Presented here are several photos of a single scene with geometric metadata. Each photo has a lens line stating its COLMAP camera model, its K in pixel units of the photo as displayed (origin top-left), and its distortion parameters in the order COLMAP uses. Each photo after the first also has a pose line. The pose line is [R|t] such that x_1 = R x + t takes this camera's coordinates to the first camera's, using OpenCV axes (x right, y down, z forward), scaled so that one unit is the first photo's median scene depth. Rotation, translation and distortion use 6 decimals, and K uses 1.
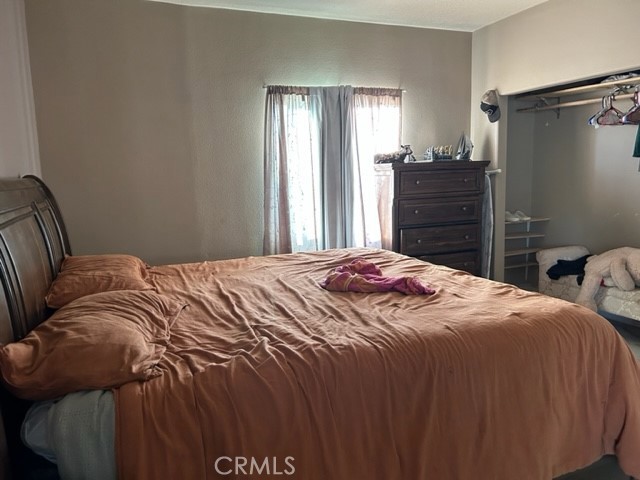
lens RADIAL K [[480.6, 0, 319.9], [0, 480.6, 240.3], [0, 0, 1]] dist [0.005051, 0.005817]
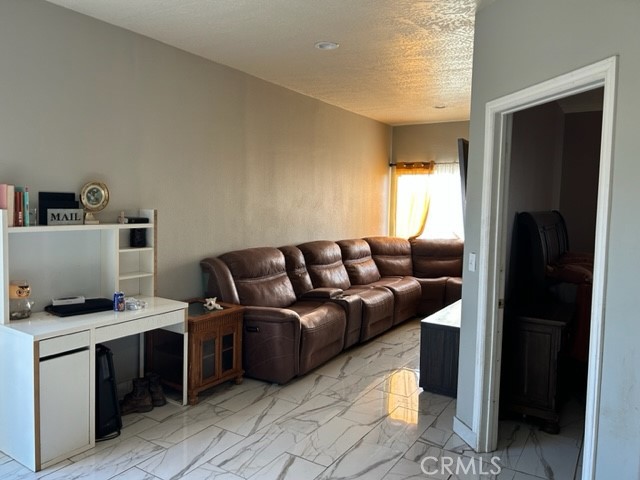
lens RADIAL K [[480.6, 0, 320.8], [0, 480.6, 238.8], [0, 0, 1]] dist [0.005051, 0.005817]
pose [[0.571606, 0.103061, -0.814030, 0.579646], [-0.147099, 0.988879, 0.021906, 0.096455], [0.807235, 0.107221, 0.580410, -1.119484]]
